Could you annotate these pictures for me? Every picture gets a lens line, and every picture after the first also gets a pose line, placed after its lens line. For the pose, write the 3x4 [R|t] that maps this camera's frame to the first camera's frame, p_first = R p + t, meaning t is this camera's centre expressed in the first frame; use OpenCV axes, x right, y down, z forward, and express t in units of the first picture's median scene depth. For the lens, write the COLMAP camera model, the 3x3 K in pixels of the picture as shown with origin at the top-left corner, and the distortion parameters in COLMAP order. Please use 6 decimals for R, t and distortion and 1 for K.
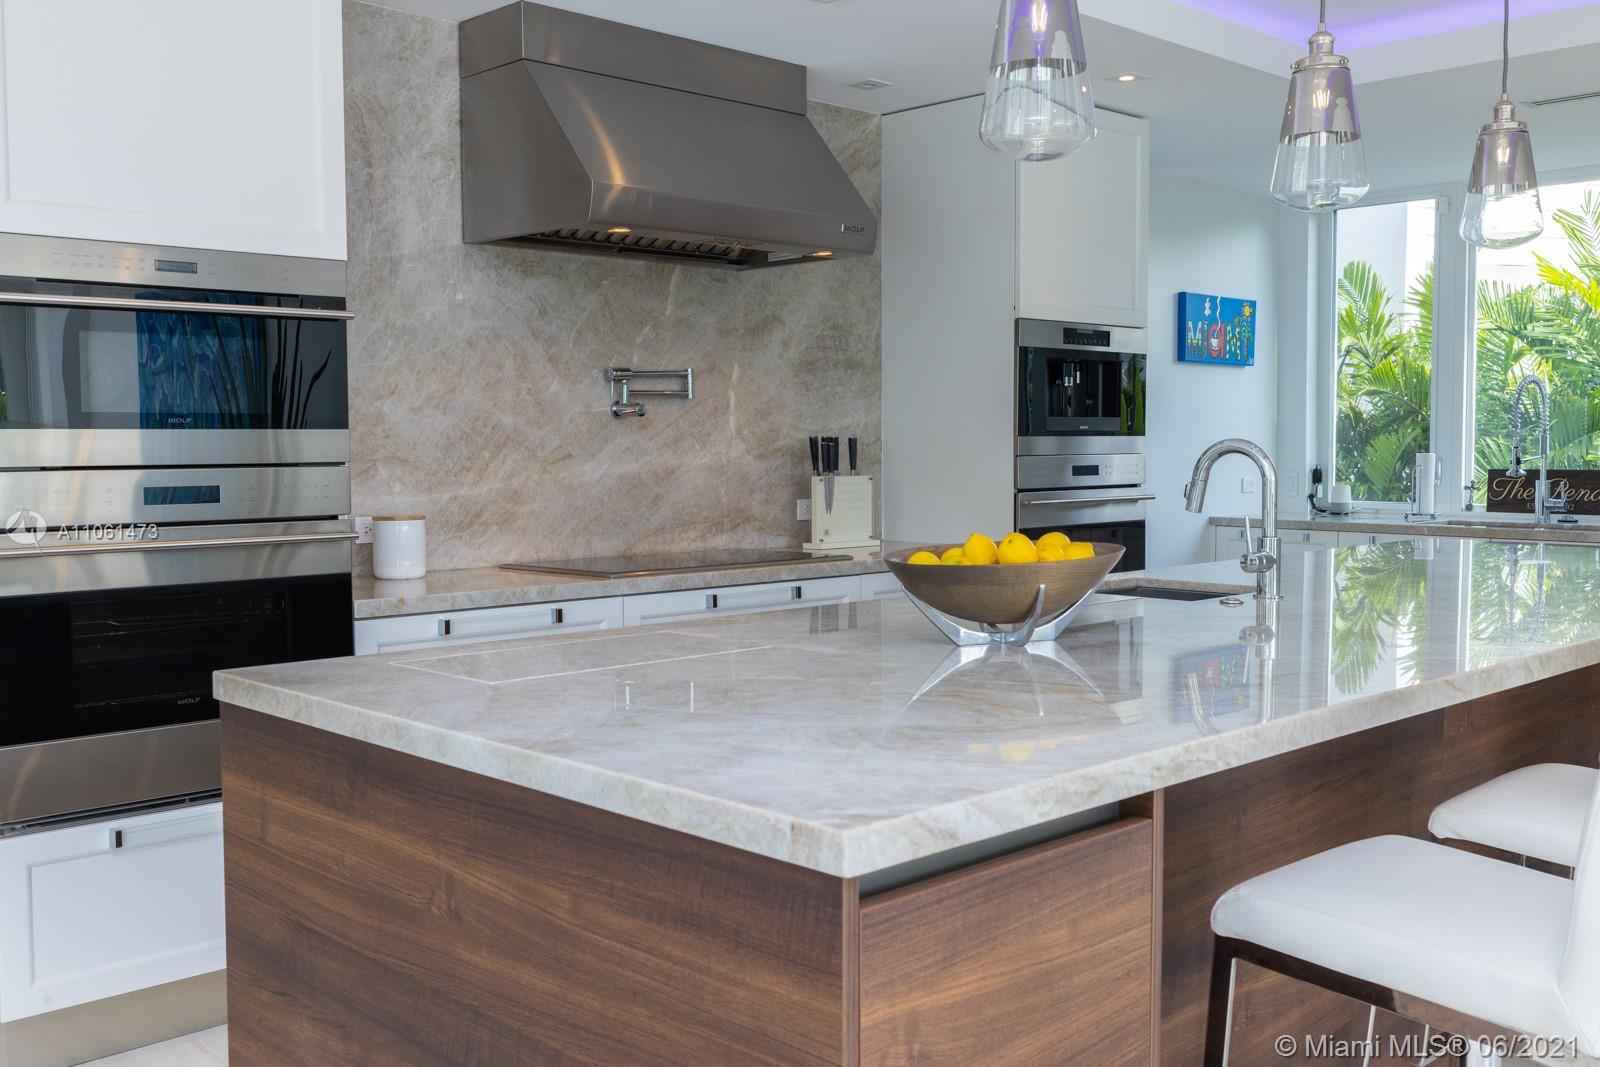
lens RADIAL K [[1540.4, 0, 795.2], [0, 1540.4, 531.3], [0, 0, 1]] dist [-0.002554, 0.015111]
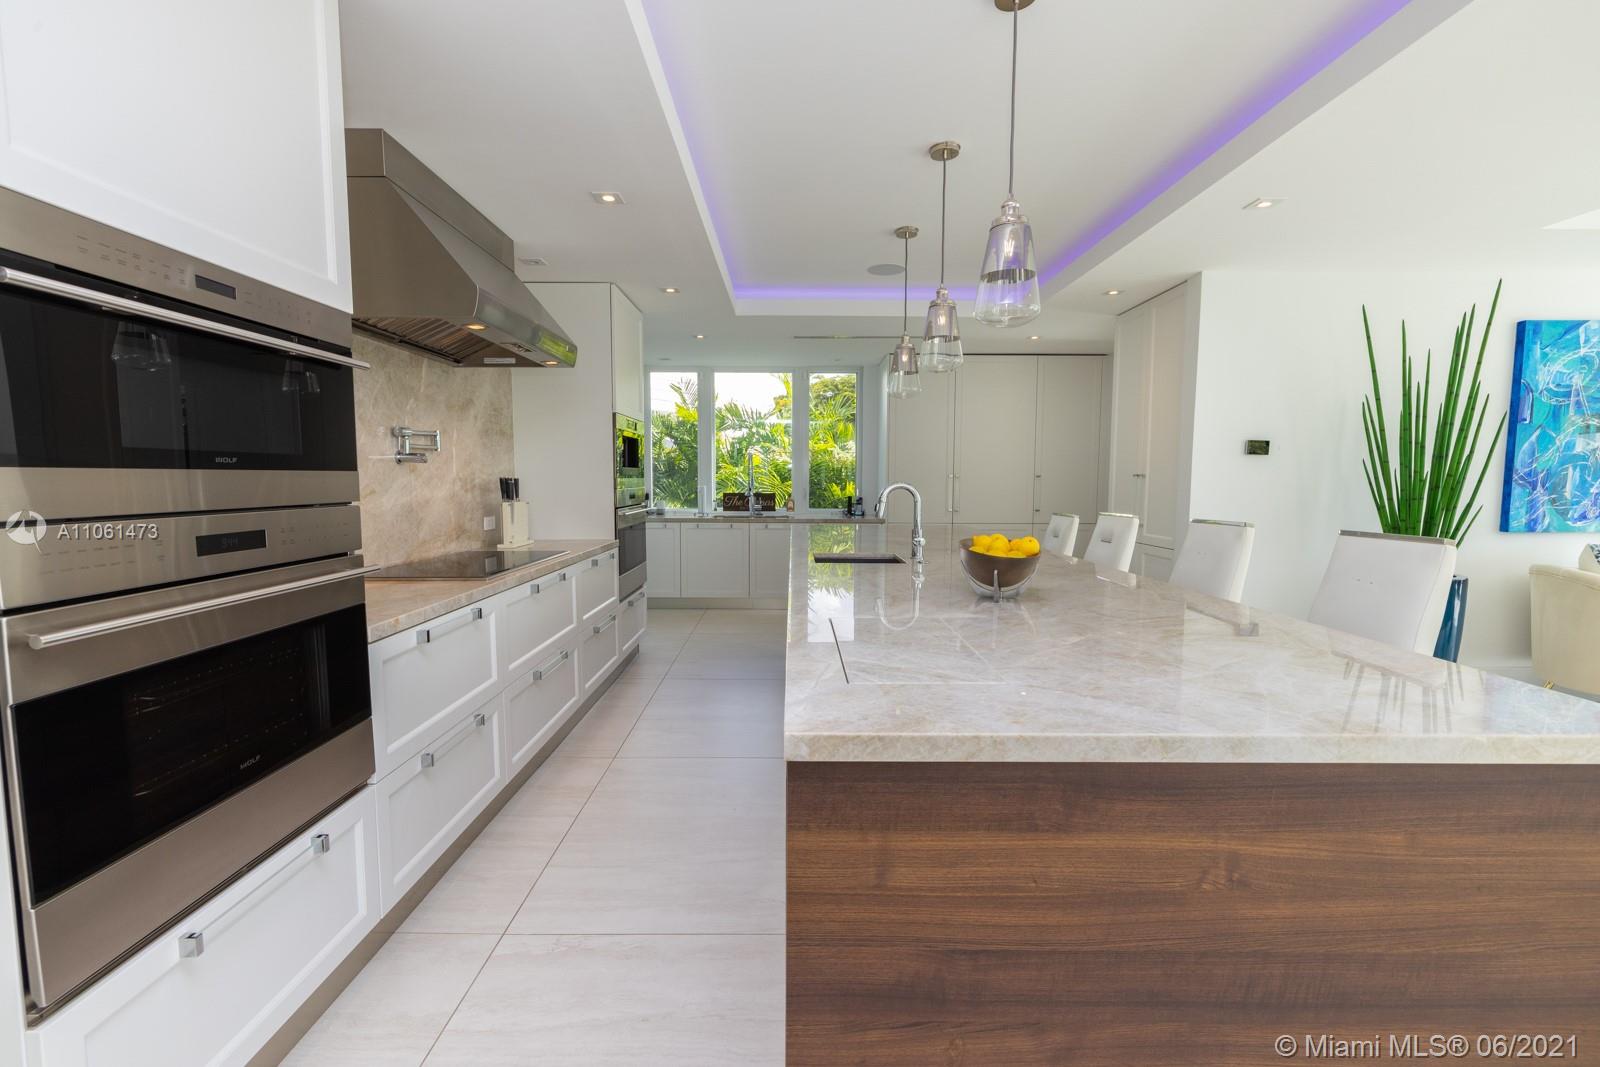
lens RADIAL K [[673.8, 0, 796.1], [0, 673.8, 532.1], [0, 0, 1]] dist [-0.000568, -0.000245]
pose [[0.695384, -0.052251, 0.716737, -0.322823], [0.037549, 0.998633, 0.036371, -0.022378], [-0.717657, 0.001621, 0.696395, 0.345809]]
